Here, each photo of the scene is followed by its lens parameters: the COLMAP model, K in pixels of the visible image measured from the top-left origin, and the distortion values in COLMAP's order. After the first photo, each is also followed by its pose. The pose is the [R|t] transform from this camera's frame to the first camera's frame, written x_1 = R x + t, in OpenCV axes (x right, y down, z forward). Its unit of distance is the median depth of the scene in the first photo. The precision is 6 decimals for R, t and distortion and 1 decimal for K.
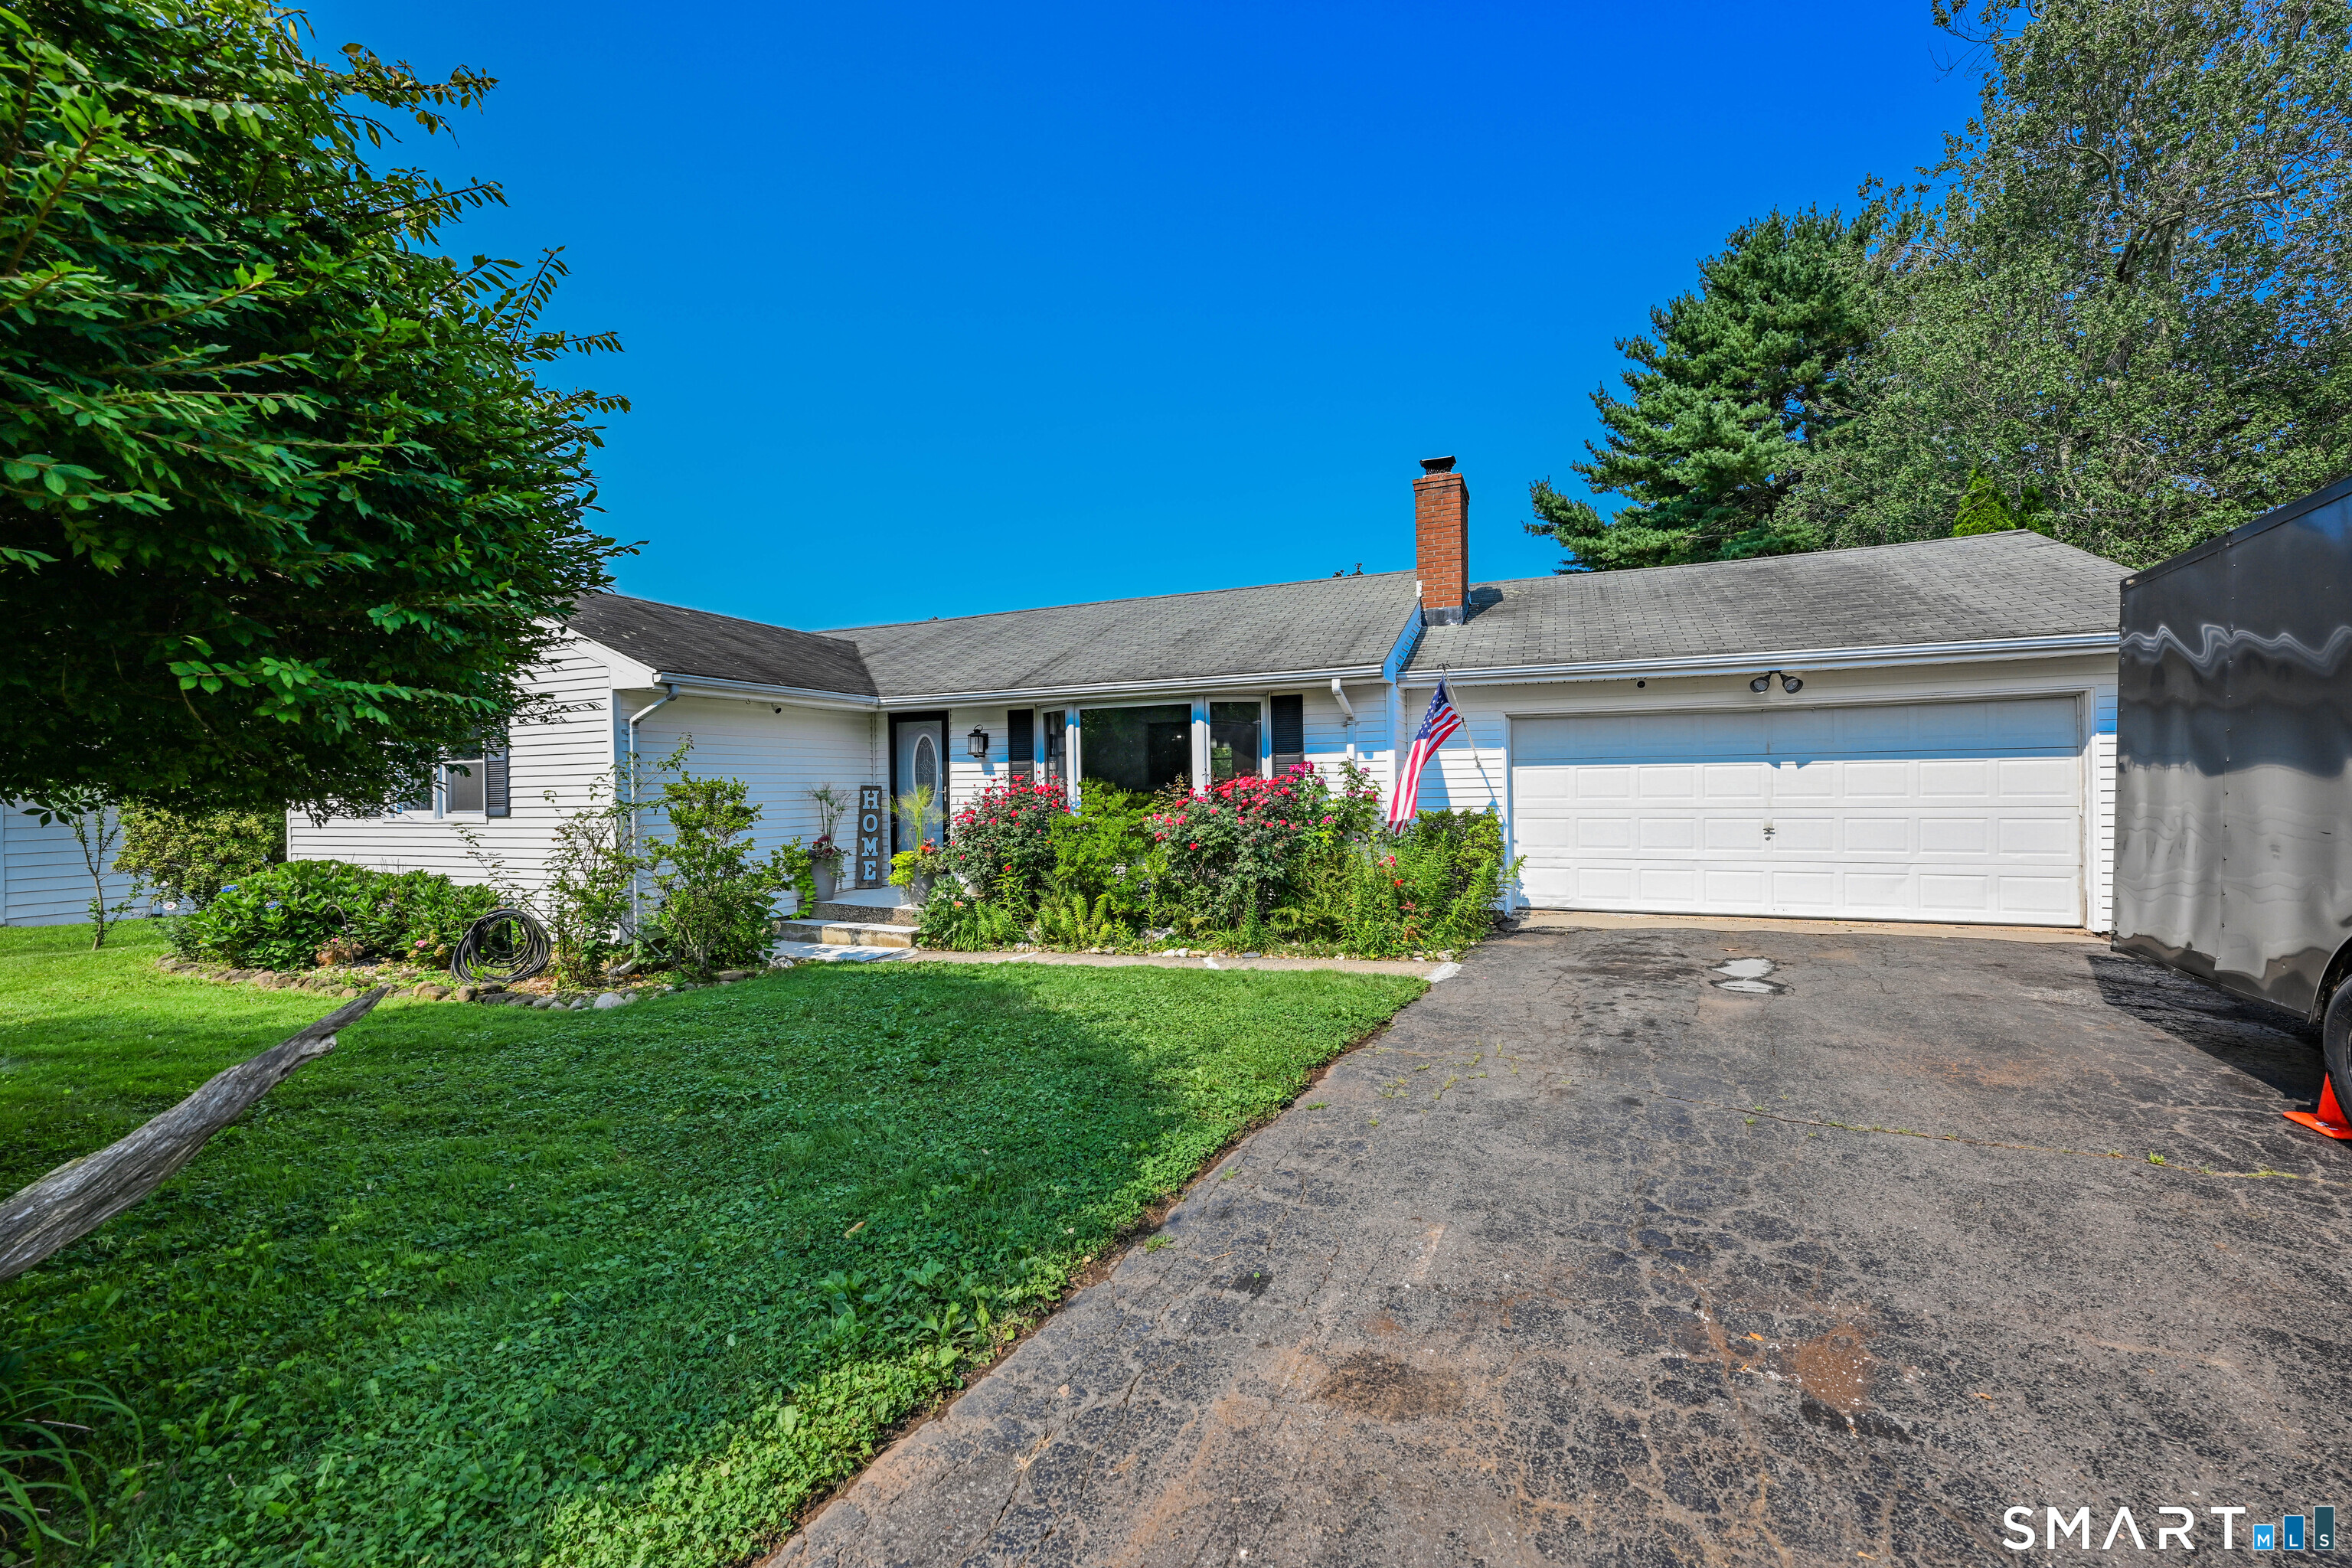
lens RADIAL K [[933.4, 0, 1176.0], [0, 933.4, 784.0], [0, 0, 1]] dist [-0.001555, -0.000162]
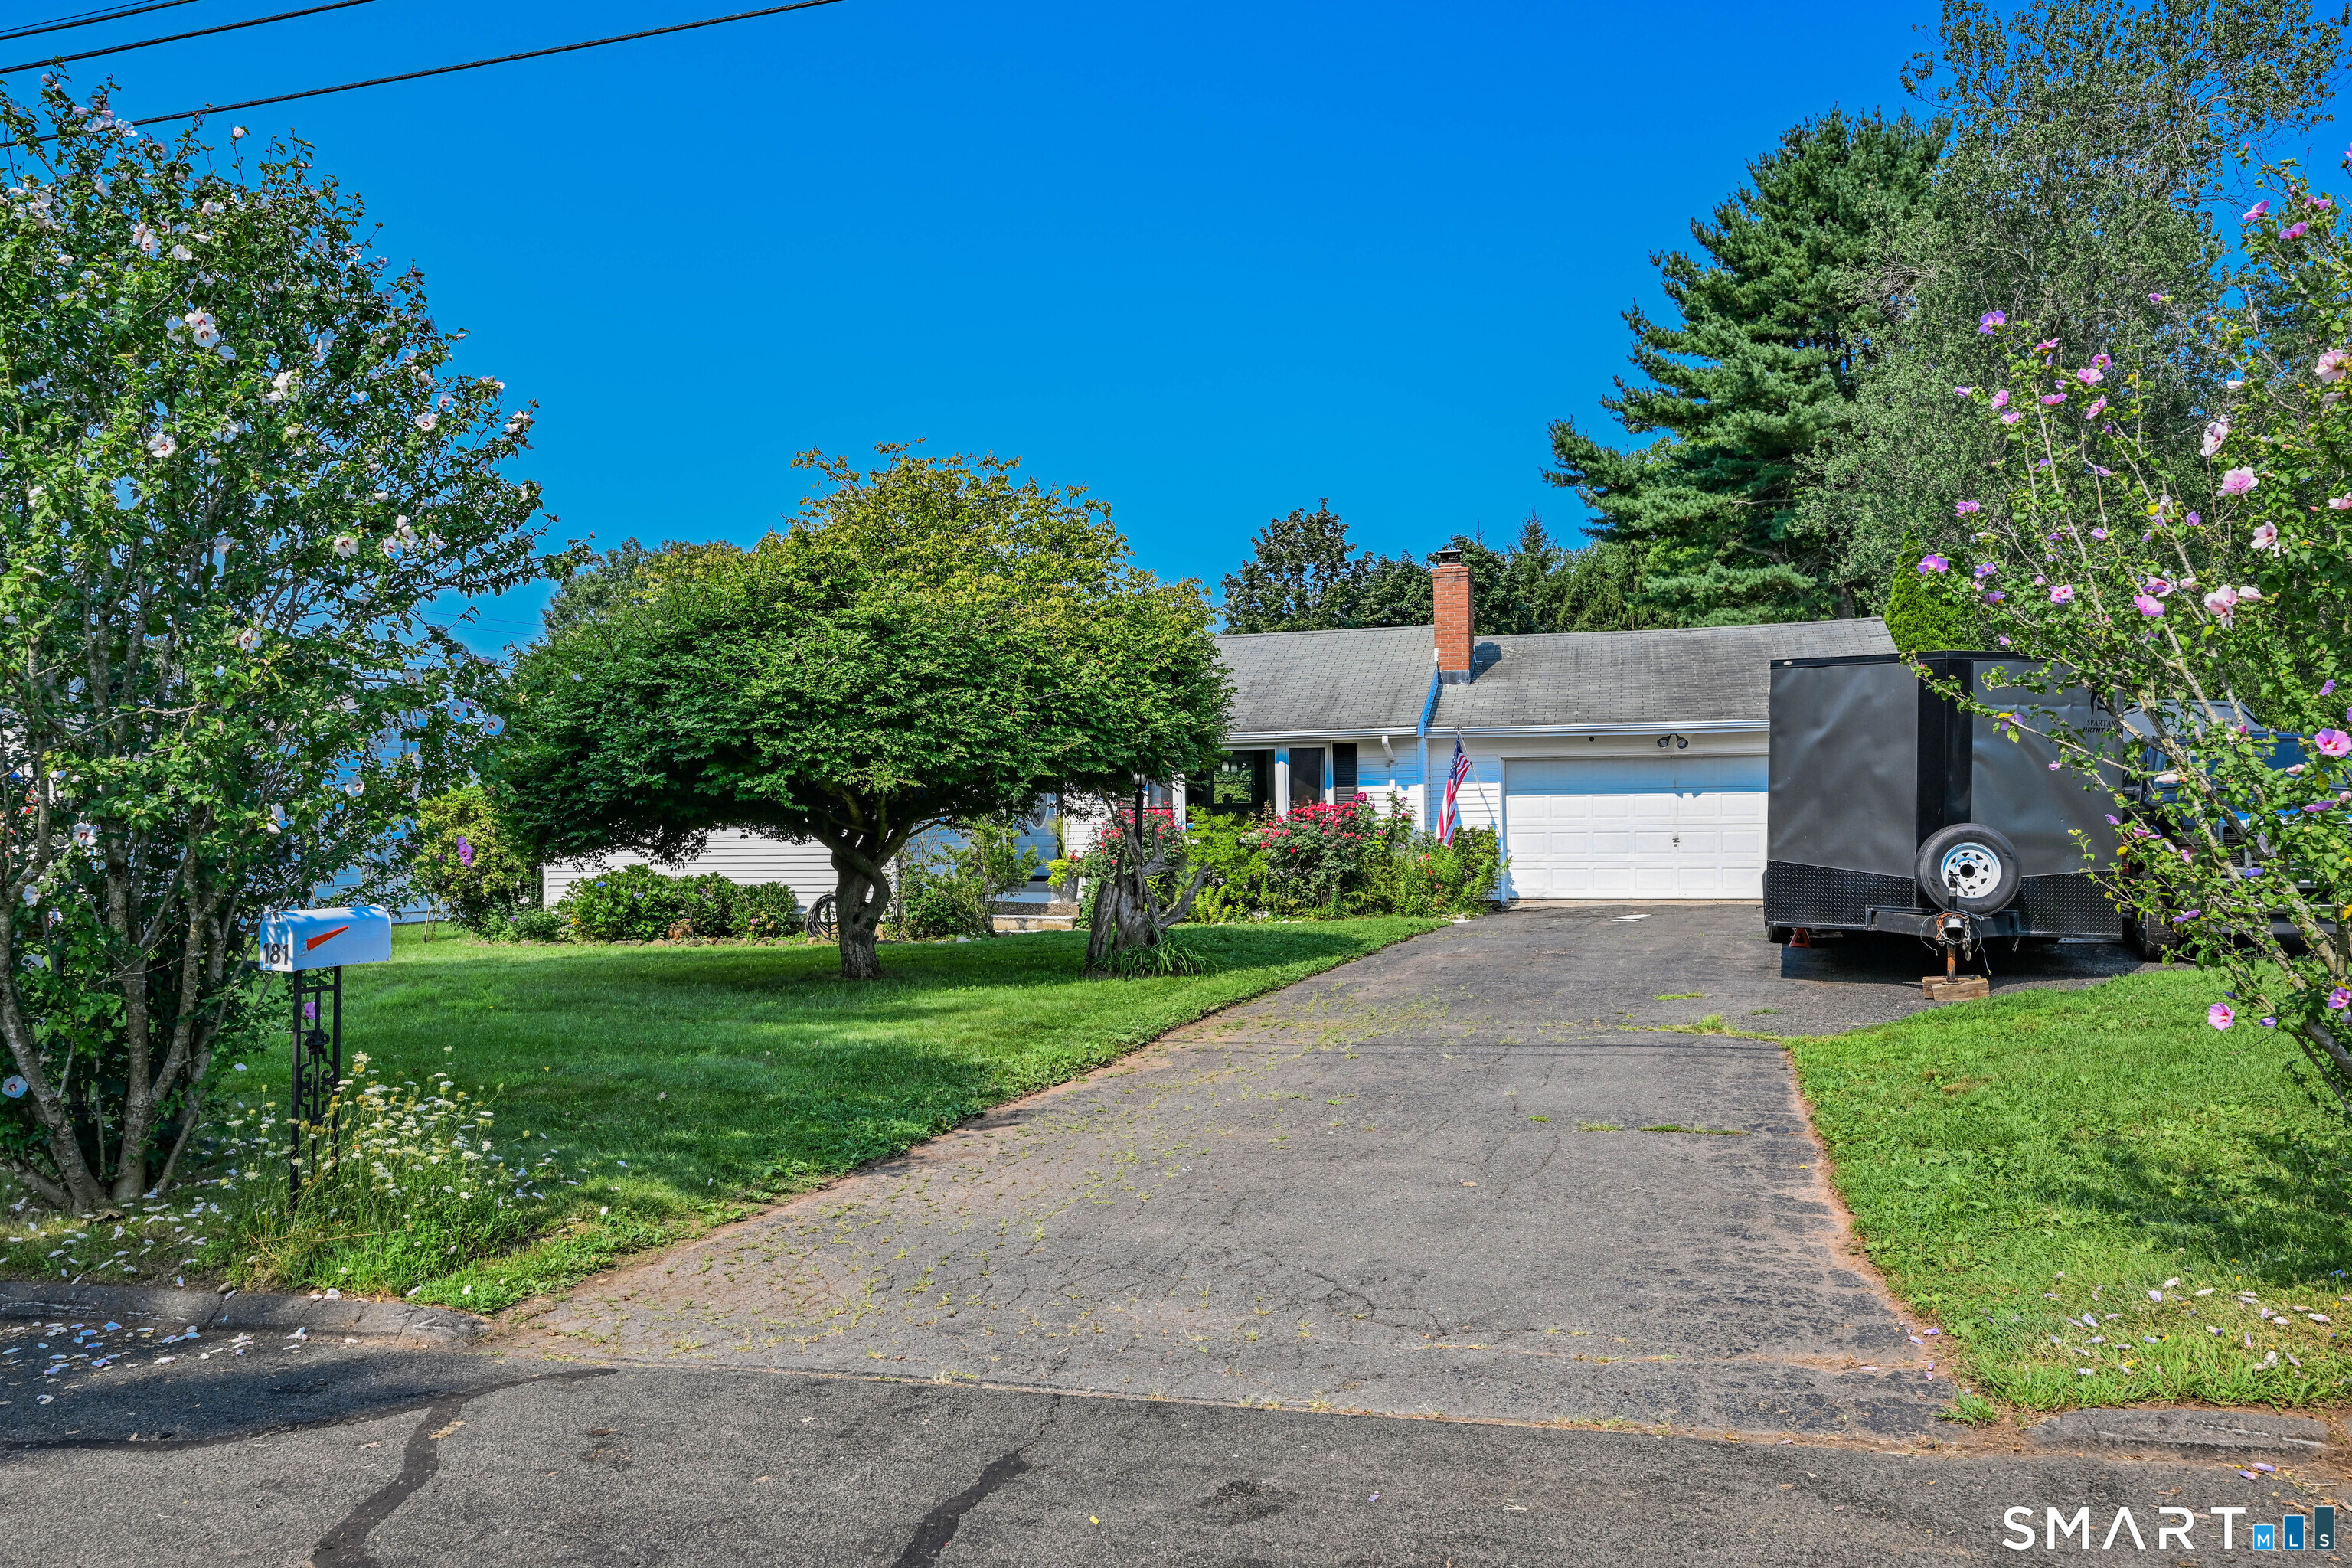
lens RADIAL K [[1643.3, 0, 1117.5], [0, 1643.3, 792.6], [0, 0, 1]] dist [-0.000746, 0.001028]
pose [[0.995859, -0.000006, 0.090912, -0.429834], [0.000697, 0.999971, -0.007565, -0.005150], [-0.090909, 0.007597, 0.995830, -1.359996]]
